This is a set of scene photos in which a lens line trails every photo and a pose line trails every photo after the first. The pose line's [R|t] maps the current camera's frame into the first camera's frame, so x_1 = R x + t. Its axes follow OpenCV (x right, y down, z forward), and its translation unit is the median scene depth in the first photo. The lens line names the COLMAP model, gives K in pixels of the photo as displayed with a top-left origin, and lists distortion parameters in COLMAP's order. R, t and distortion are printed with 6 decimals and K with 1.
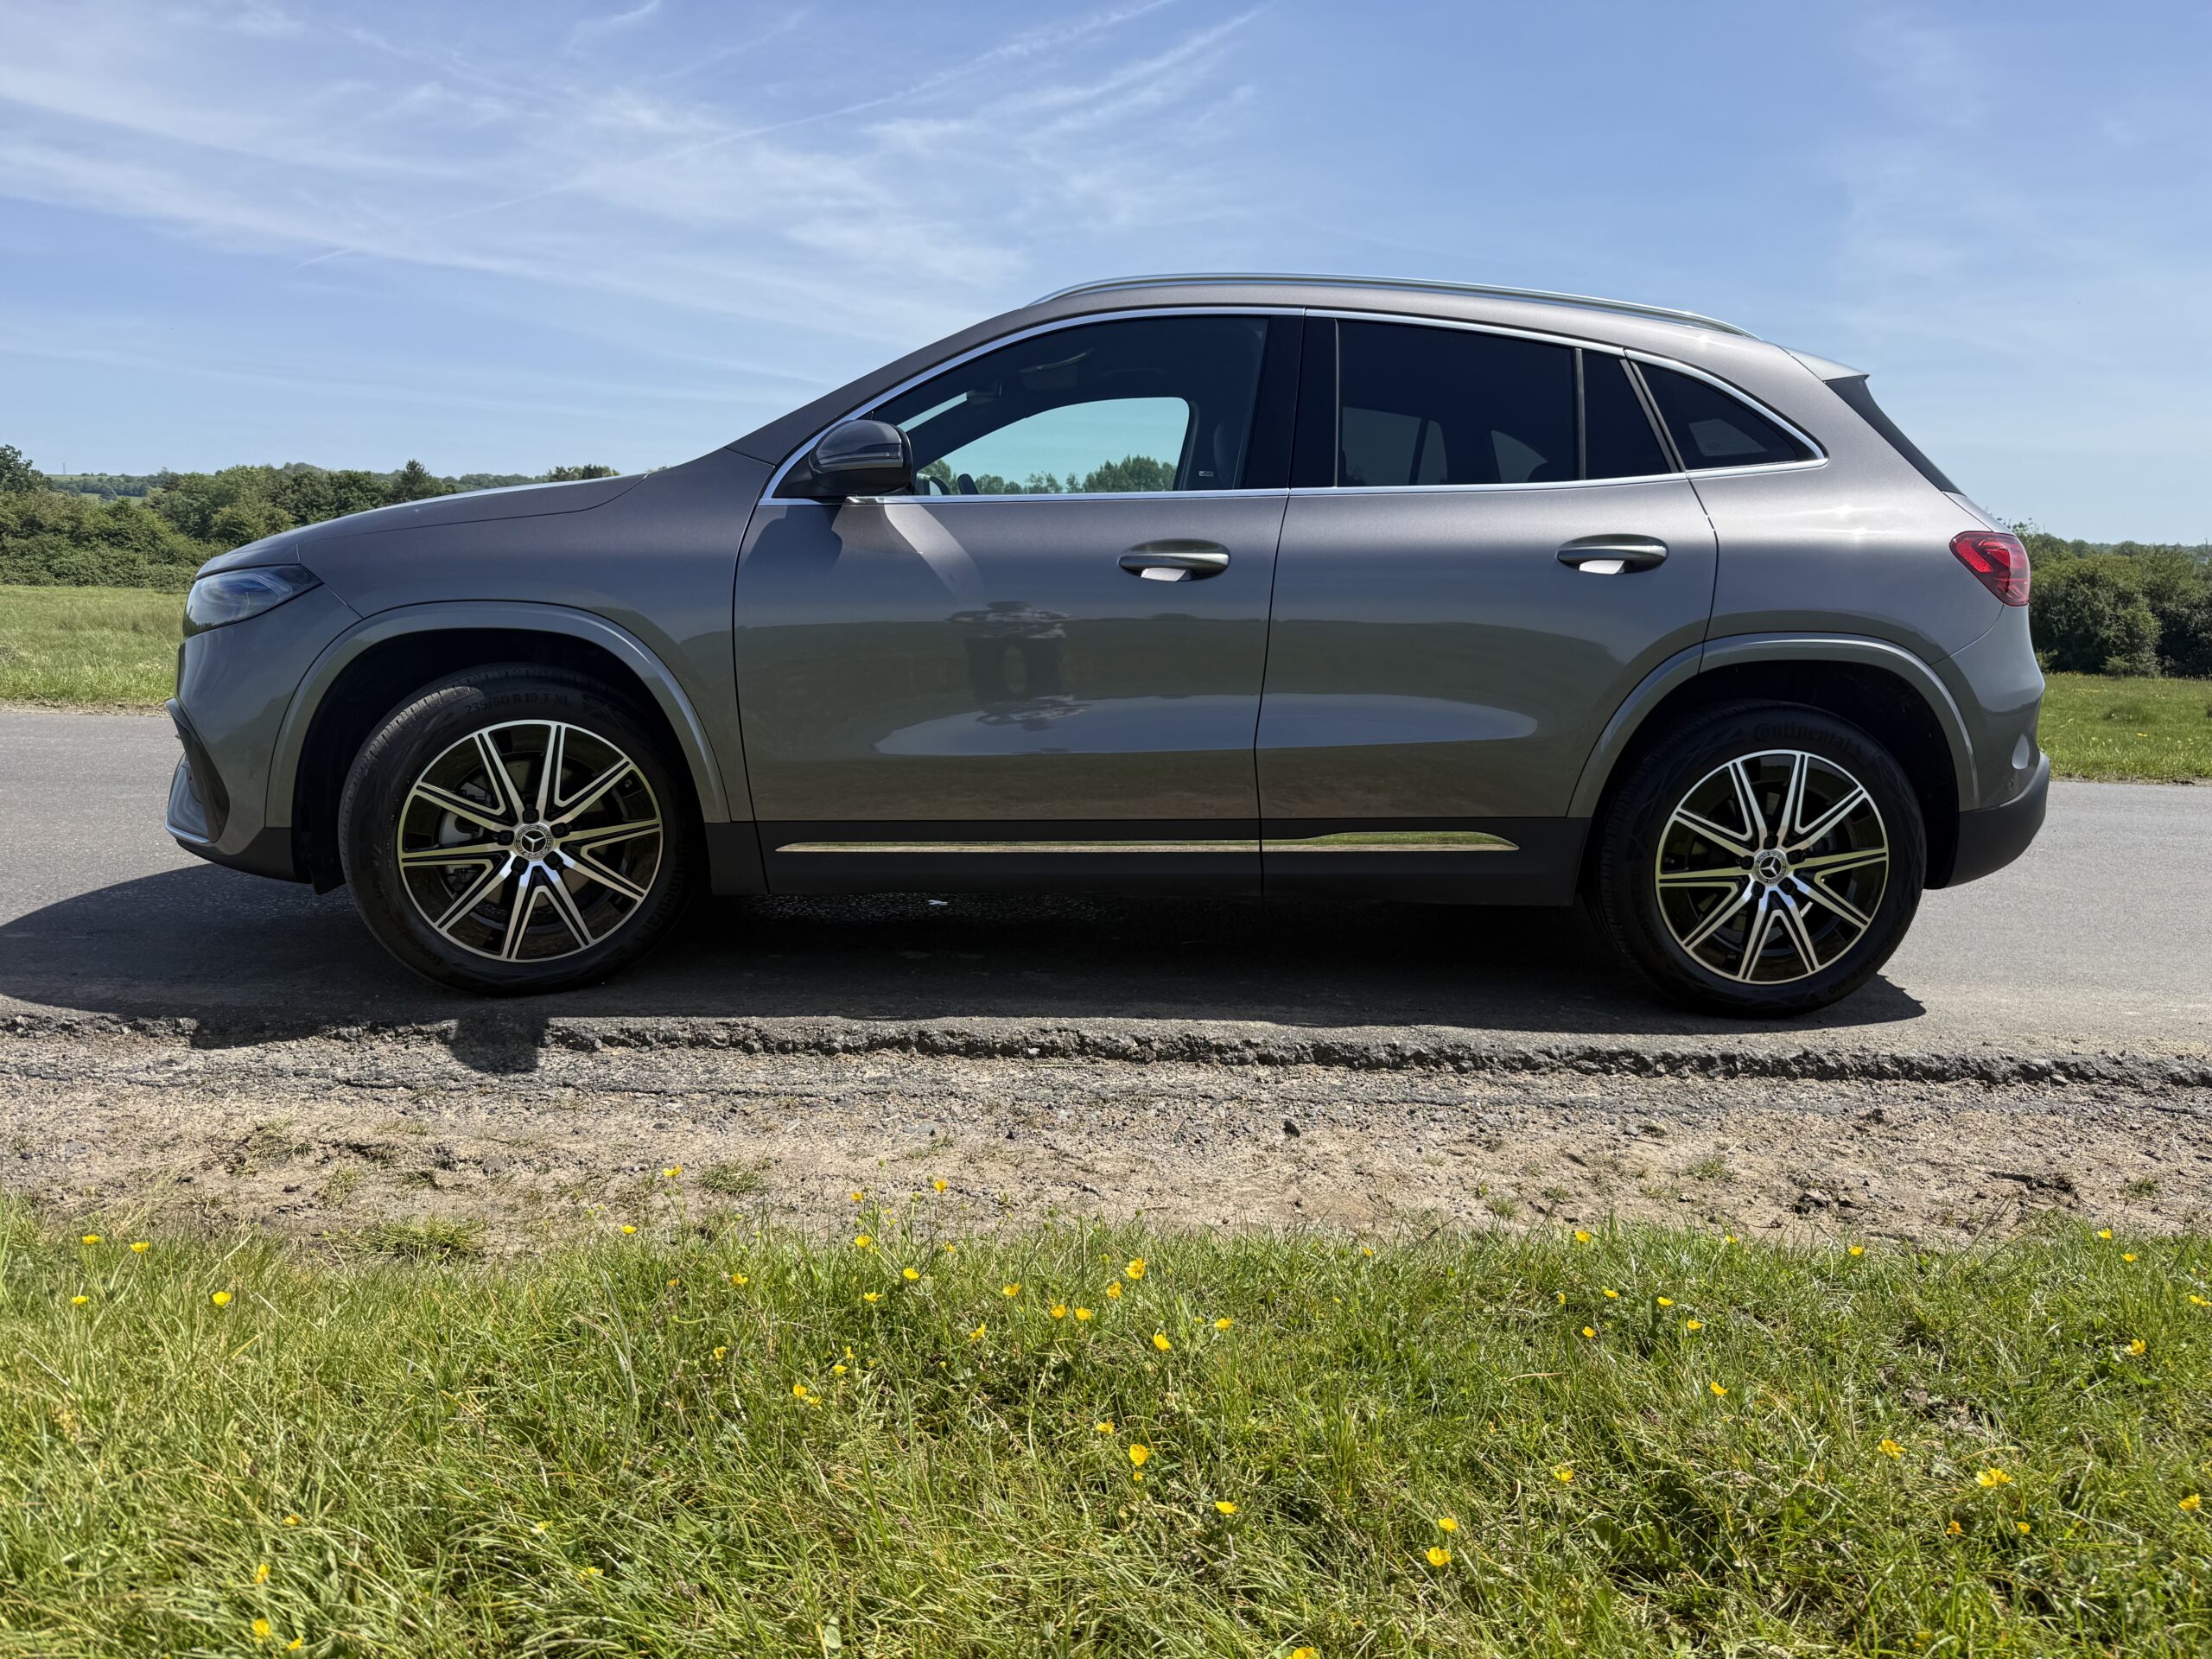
lens RADIAL K [[1610.3, 0, 1094.3], [0, 1610.3, 749.0], [0, 0, 1]] dist [0.005373, -0.014892]
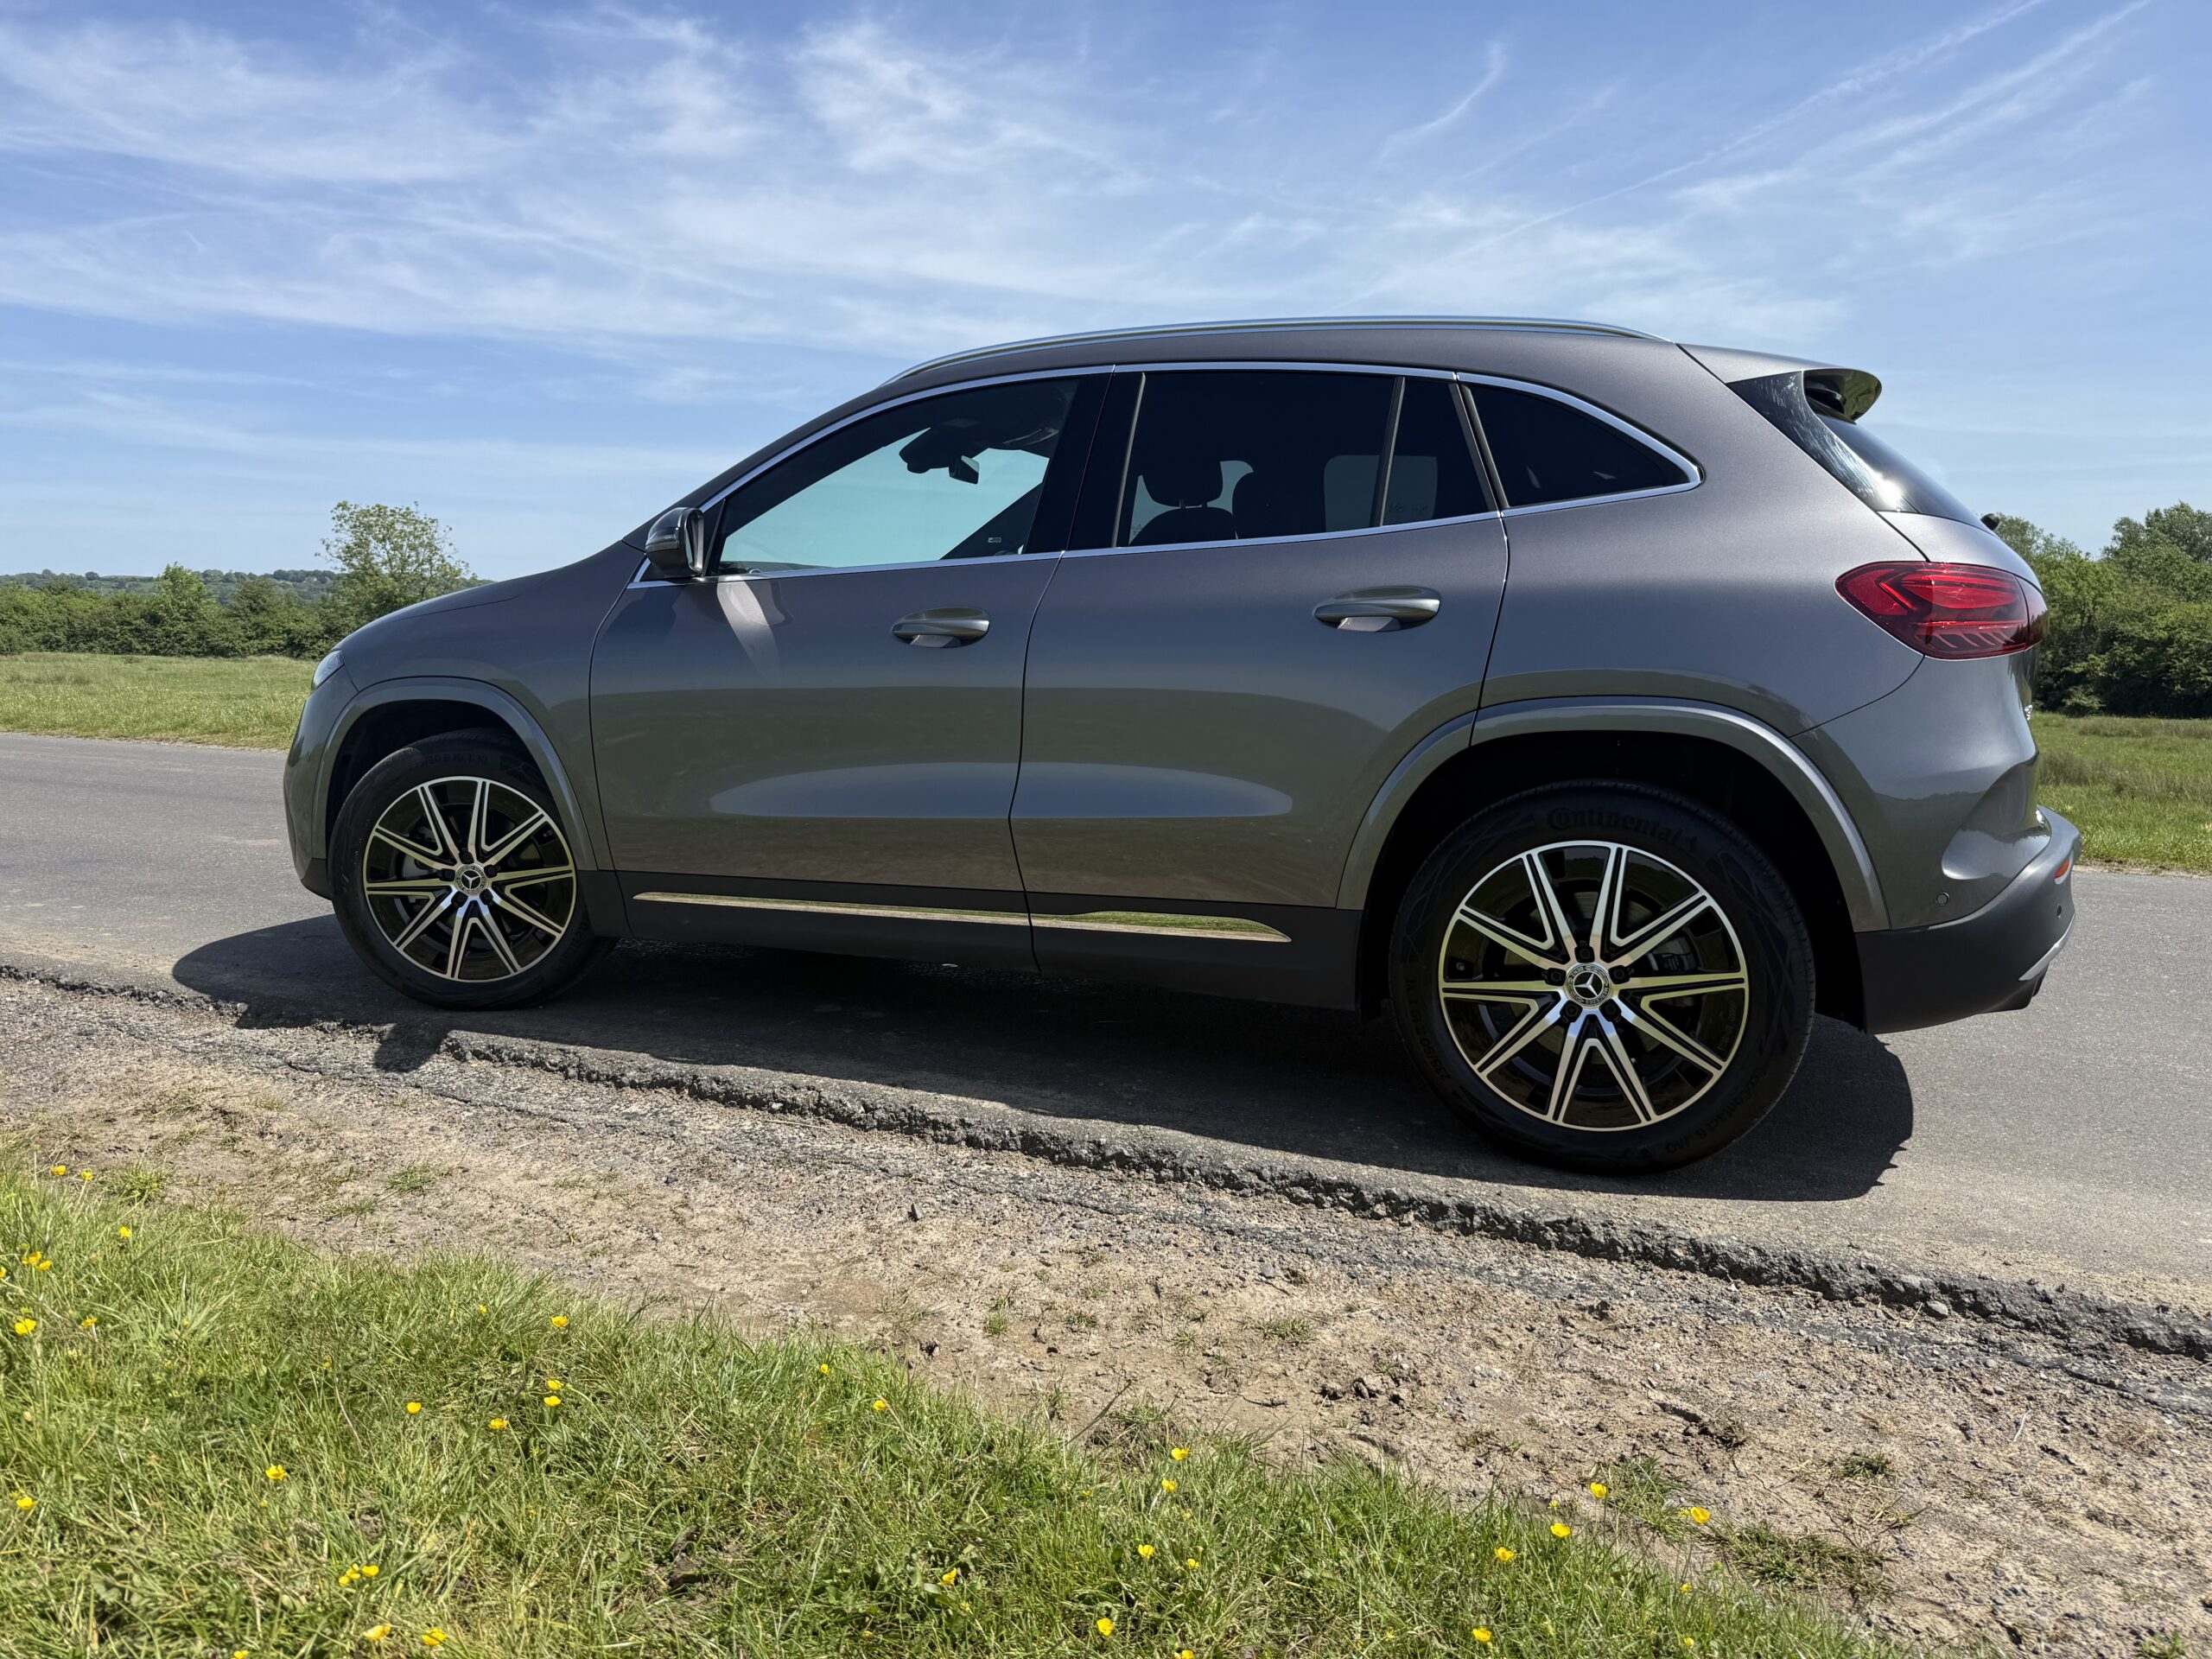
lens RADIAL K [[1610.3, 0, 1089.2], [0, 1610.3, 734.0], [0, 0, 1]] dist [0.005373, -0.014892]
pose [[0.882213, 0.004513, -0.470829, 0.598674], [-0.032604, 0.998139, -0.051524, -0.002950], [0.469720, 0.060806, 0.880719, 0.164231]]
